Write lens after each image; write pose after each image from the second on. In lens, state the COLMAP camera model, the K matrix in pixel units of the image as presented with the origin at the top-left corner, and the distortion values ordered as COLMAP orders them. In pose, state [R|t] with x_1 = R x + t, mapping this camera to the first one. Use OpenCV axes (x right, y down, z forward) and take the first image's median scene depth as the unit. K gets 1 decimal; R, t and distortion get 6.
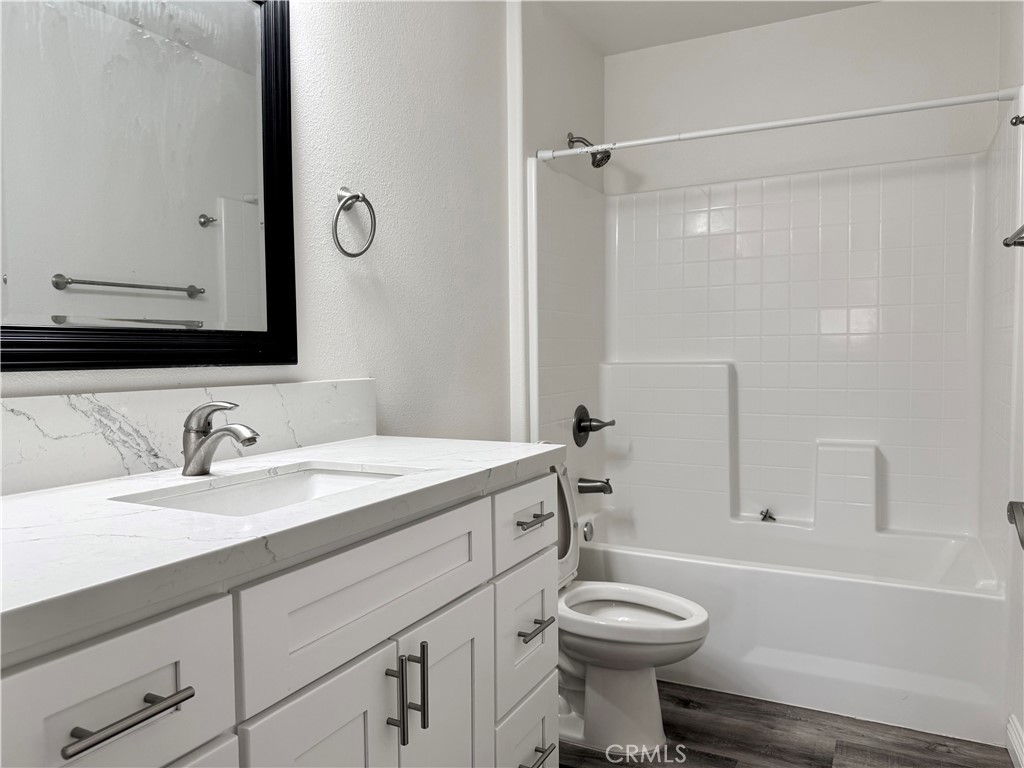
lens RADIAL K [[733.1, 0, 511.0], [0, 733.1, 383.4], [0, 0, 1]] dist [0.027895, -0.053487]
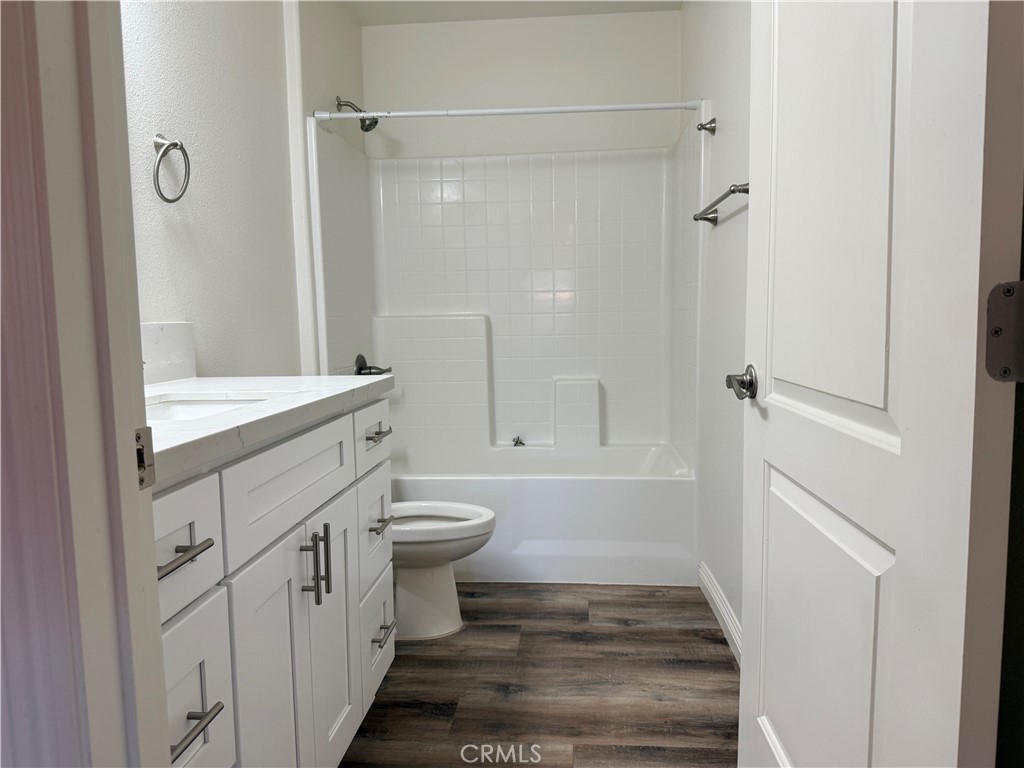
lens RADIAL K [[733.1, 0, 514.9], [0, 733.1, 387.1], [0, 0, 1]] dist [0.027895, -0.053487]
pose [[0.920776, -0.044458, 0.387551, -0.159076], [0.026008, 0.998270, 0.052725, 0.037921], [-0.389225, -0.038469, 0.920339, -0.126915]]
